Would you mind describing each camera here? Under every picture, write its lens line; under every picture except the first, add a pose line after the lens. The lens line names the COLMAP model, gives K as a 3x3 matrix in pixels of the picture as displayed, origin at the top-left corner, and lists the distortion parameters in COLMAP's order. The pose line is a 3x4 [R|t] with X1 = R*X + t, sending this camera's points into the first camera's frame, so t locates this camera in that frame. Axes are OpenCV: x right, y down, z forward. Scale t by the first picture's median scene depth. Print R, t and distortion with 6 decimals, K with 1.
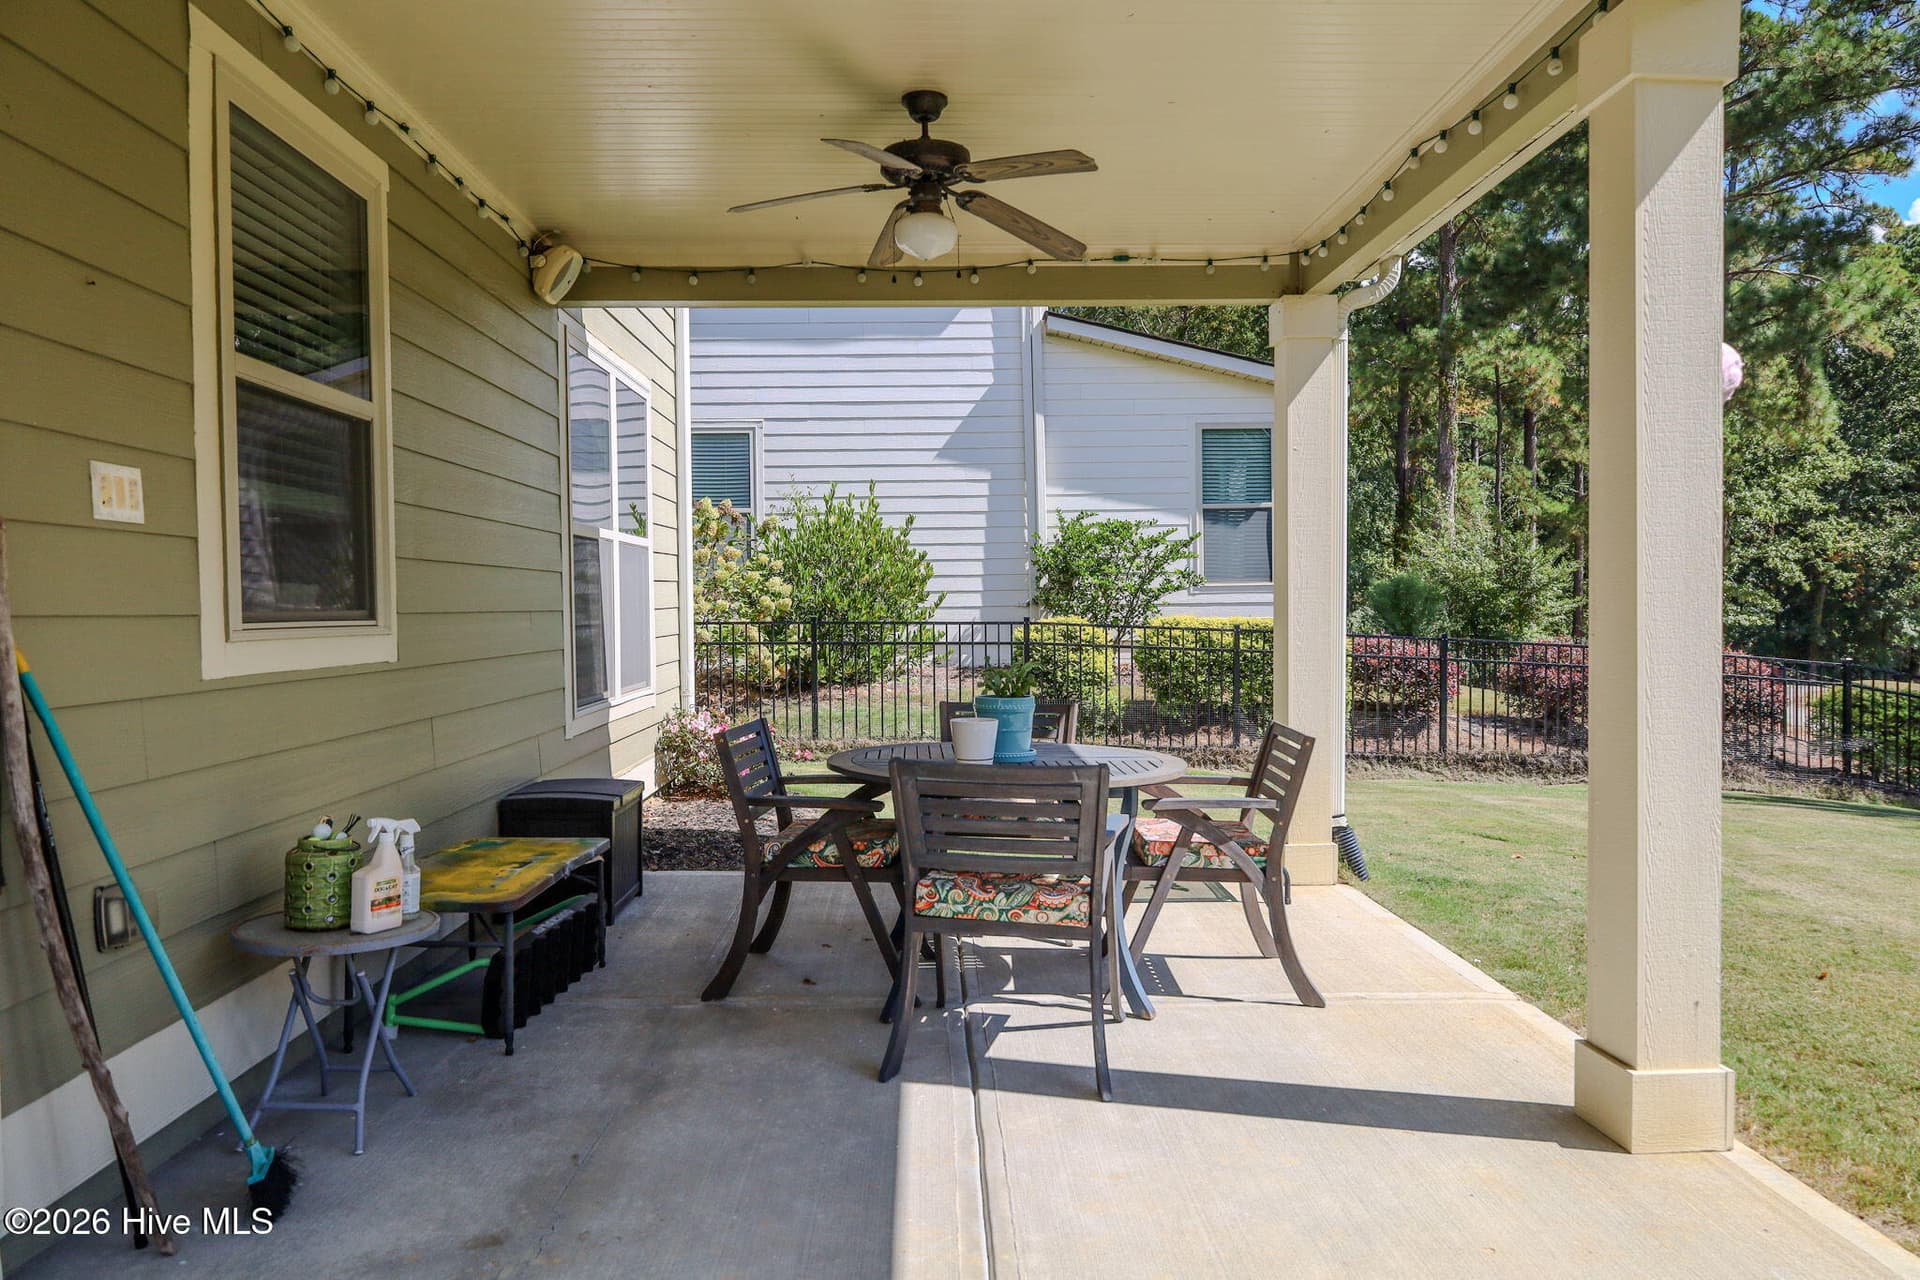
lens RADIAL K [[1302.0, 0, 960.0], [0, 1302.0, 640.0], [0, 0, 1]] dist [-0.004541, 0.002273]
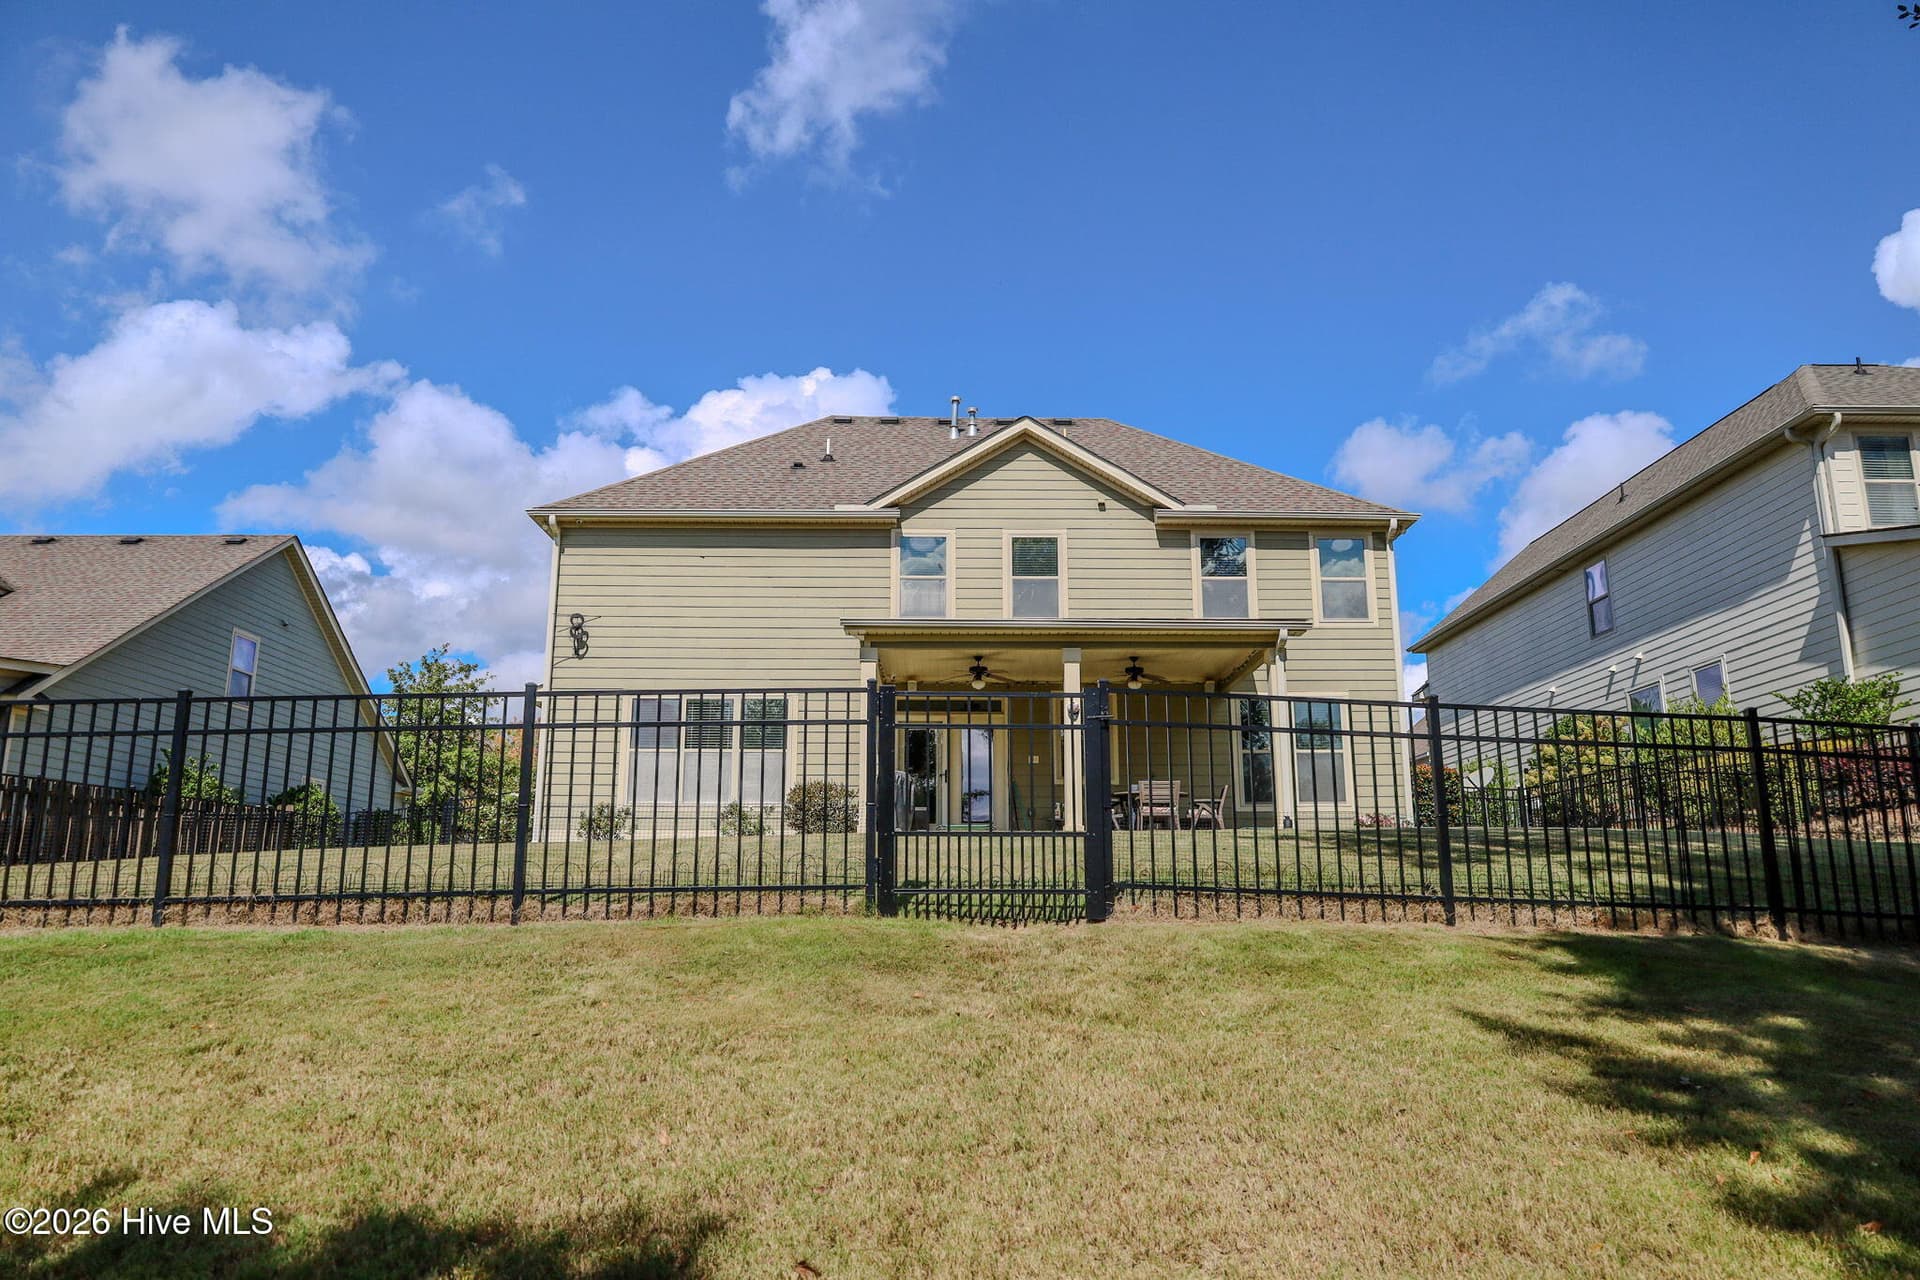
lens RADIAL K [[1310.4, 0, 960.8], [0, 1310.4, 672.5], [0, 0, 1]] dist [-0.003082, -0.007142]
pose [[-0.001093, -0.184968, -0.982744, 1.346613], [-0.026573, 0.982403, -0.184874, 0.158132], [0.999646, 0.025912, -0.005989, 0.118227]]
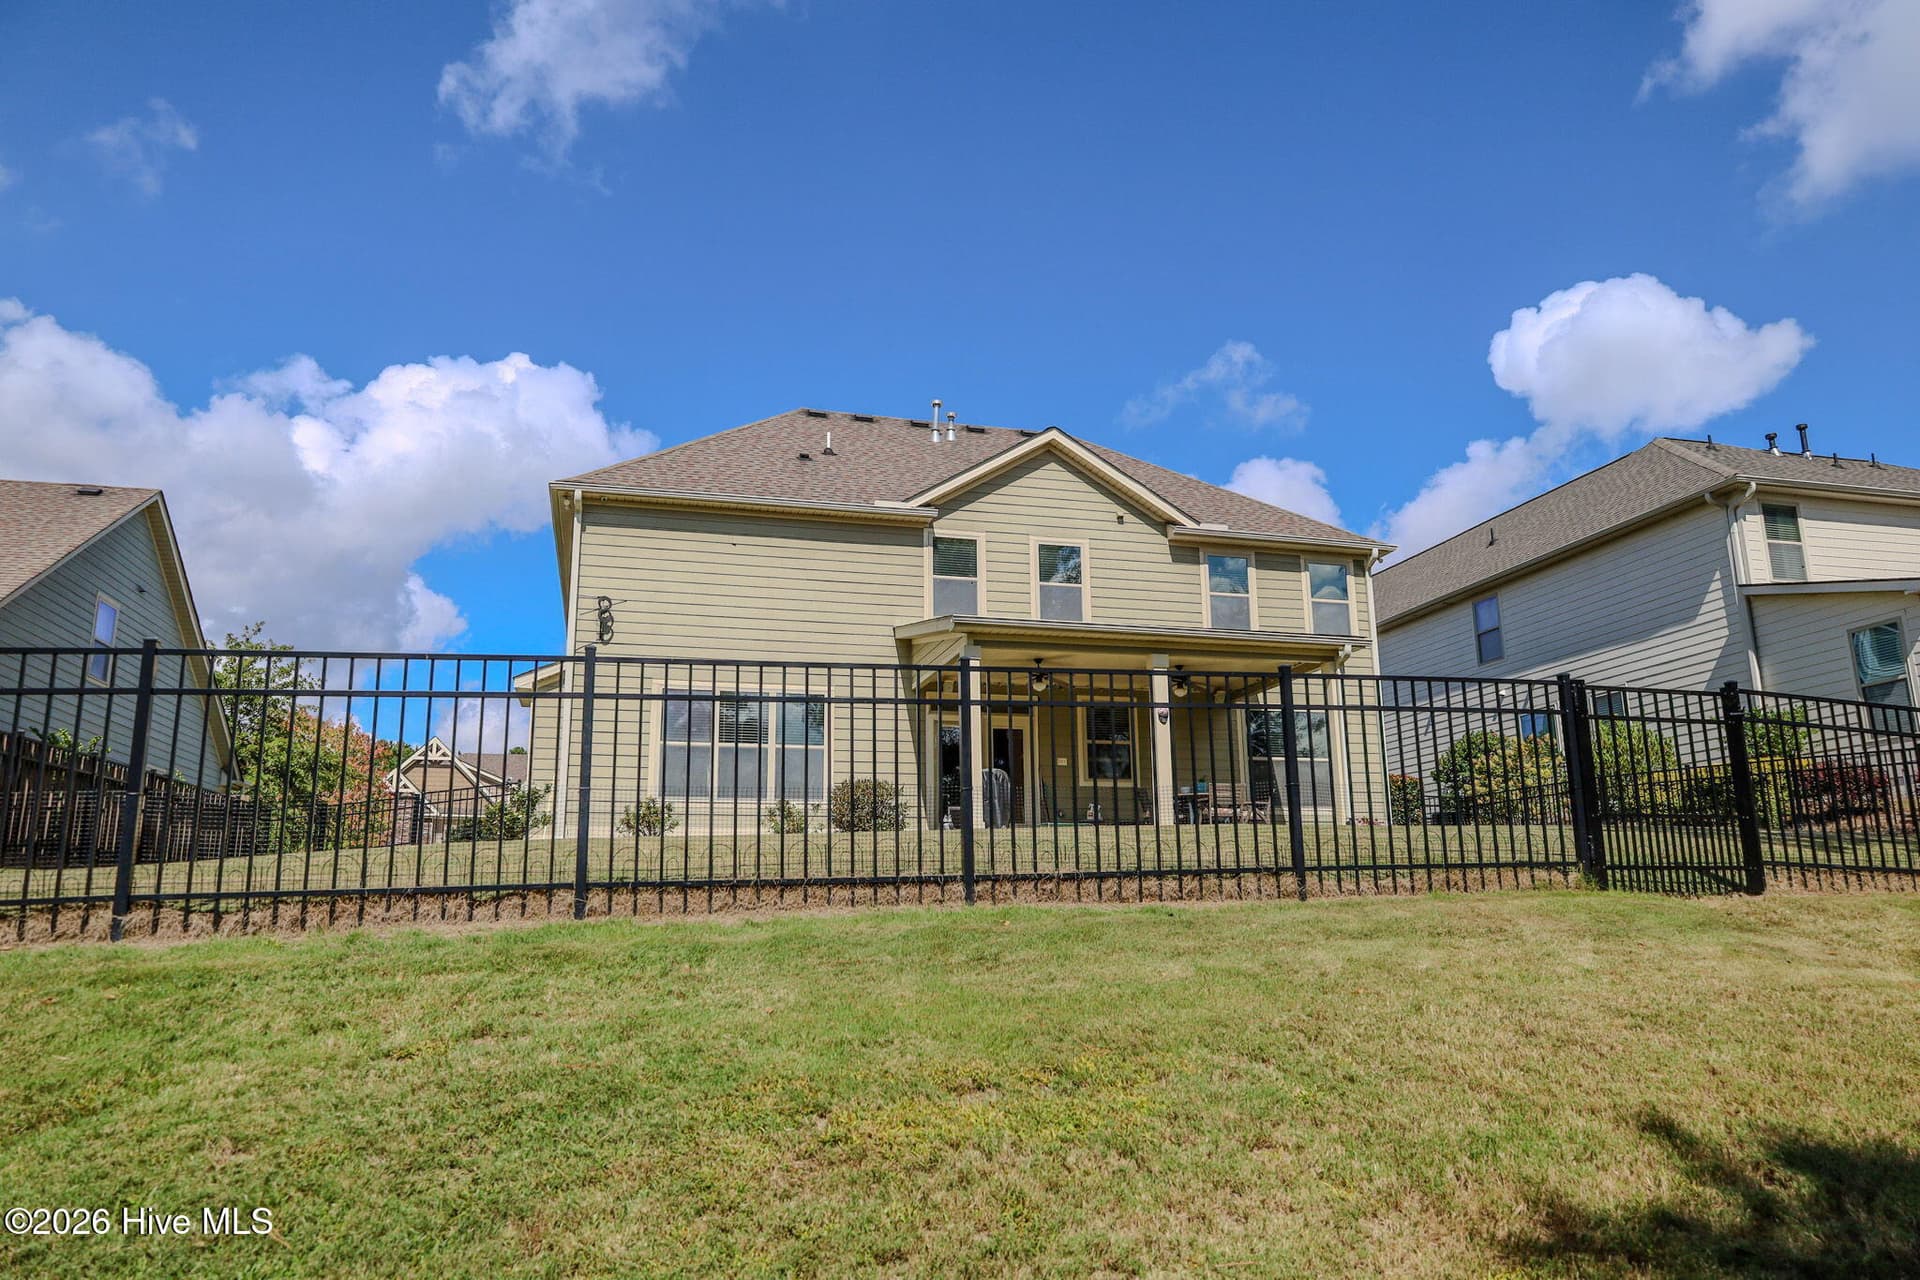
lens RADIAL K [[1302.0, 0, 960.0], [0, 1302.0, 640.0], [0, 0, 1]] dist [-0.004541, 0.002273]
pose [[0.250744, -0.213022, -0.944325, 1.292597], [-0.014593, 0.974545, -0.223715, 0.180073], [0.967944, 0.069875, 0.241252, -0.295849]]
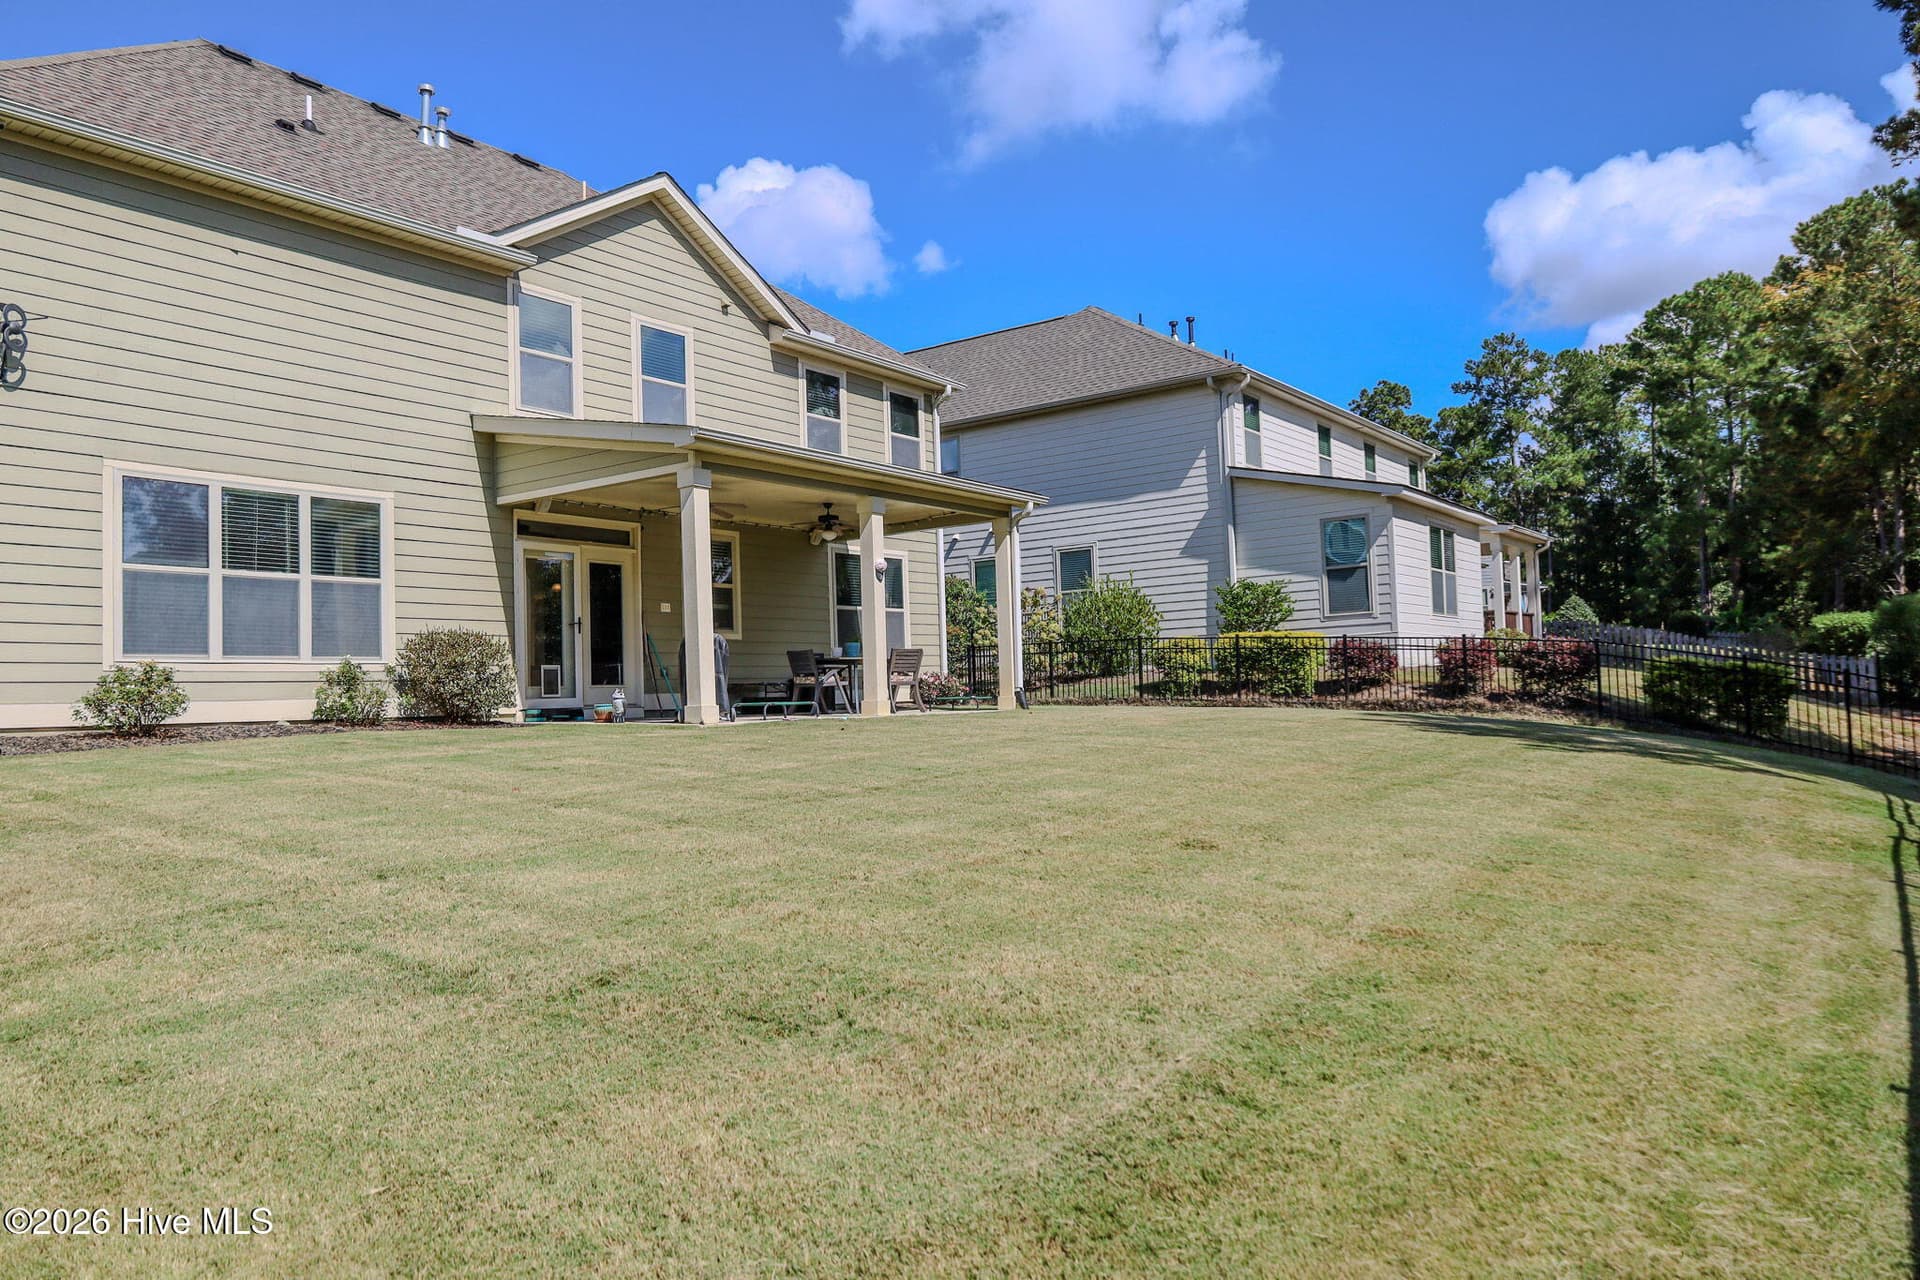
lens RADIAL K [[1302.0, 0, 960.0], [0, 1302.0, 640.0], [0, 0, 1]] dist [-0.004541, 0.002273]
pose [[0.797292, -0.046927, -0.601767, 0.812971], [0.011740, 0.997990, -0.062271, 0.086868], [0.603480, 0.042583, 0.796240, -0.604402]]
